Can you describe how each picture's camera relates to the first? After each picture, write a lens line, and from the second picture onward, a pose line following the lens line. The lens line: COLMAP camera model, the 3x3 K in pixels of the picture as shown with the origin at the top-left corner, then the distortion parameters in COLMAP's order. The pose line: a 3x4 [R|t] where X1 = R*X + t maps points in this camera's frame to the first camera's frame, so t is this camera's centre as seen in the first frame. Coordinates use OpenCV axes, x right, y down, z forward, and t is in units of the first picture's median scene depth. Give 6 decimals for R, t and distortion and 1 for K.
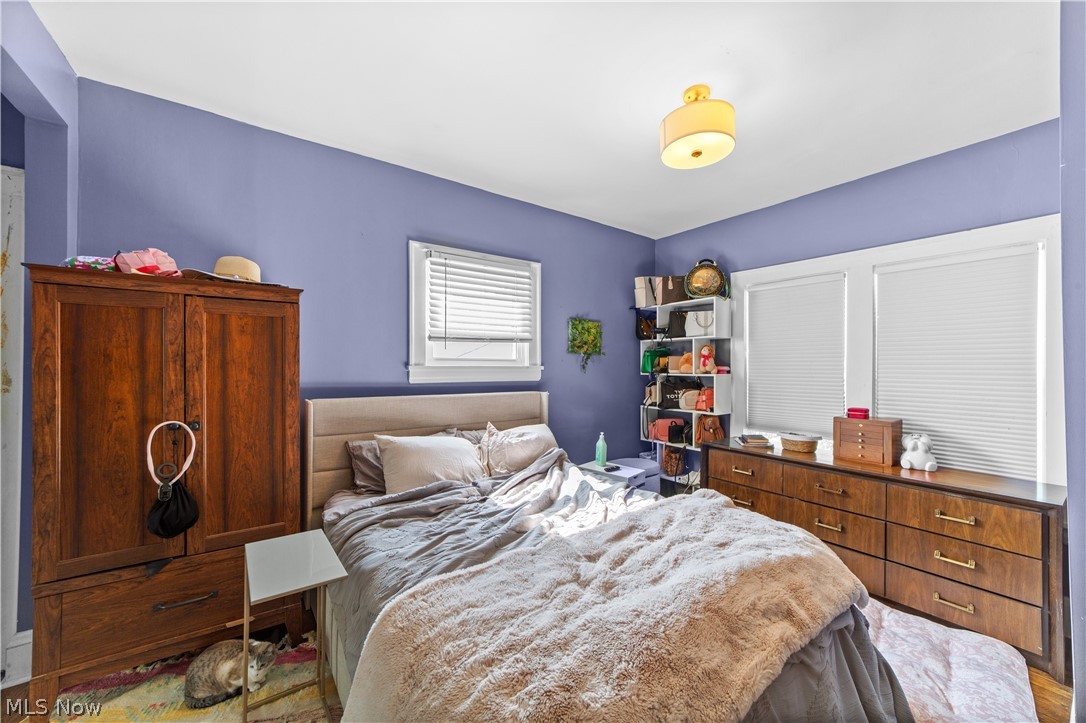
lens RADIAL K [[417.0, 0, 544.0], [0, 417.0, 364.4], [0, 0, 1]] dist [-0.011103, 0.001020]
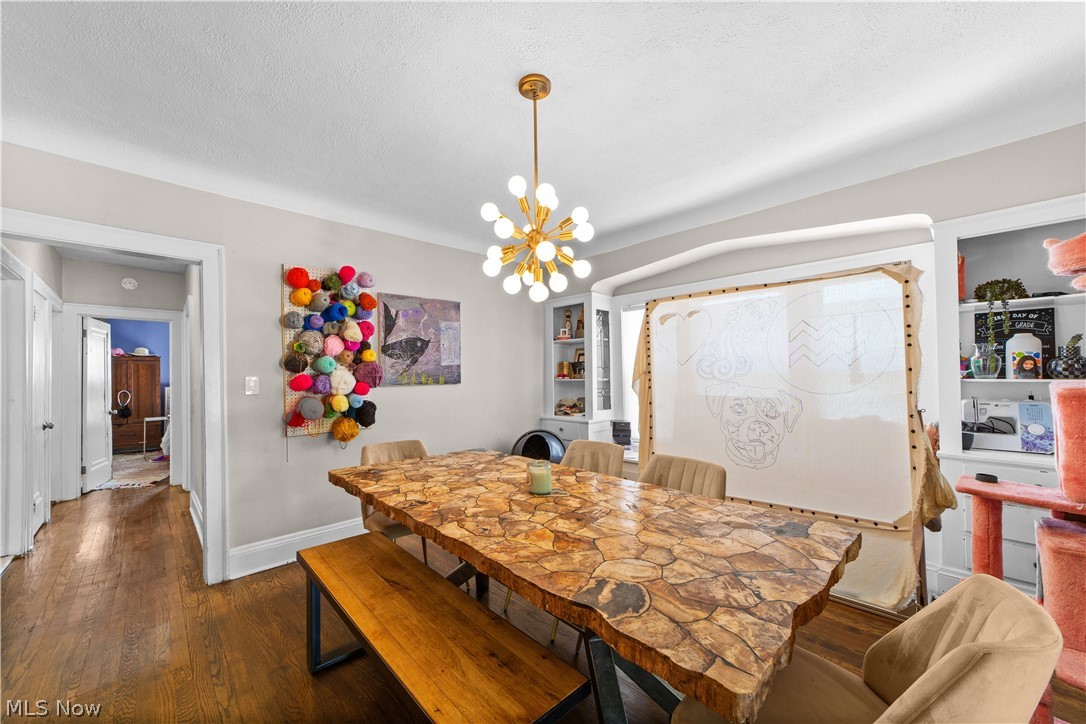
lens RADIAL K [[417.0, 0, 543.6], [0, 417.0, 366.7], [0, 0, 1]] dist [-0.011103, 0.001020]
pose [[0.987967, -0.013818, 0.154048, 1.547640], [0.014264, 0.999897, -0.001792, -0.021769], [-0.154007, 0.003968, 0.988062, -2.206698]]
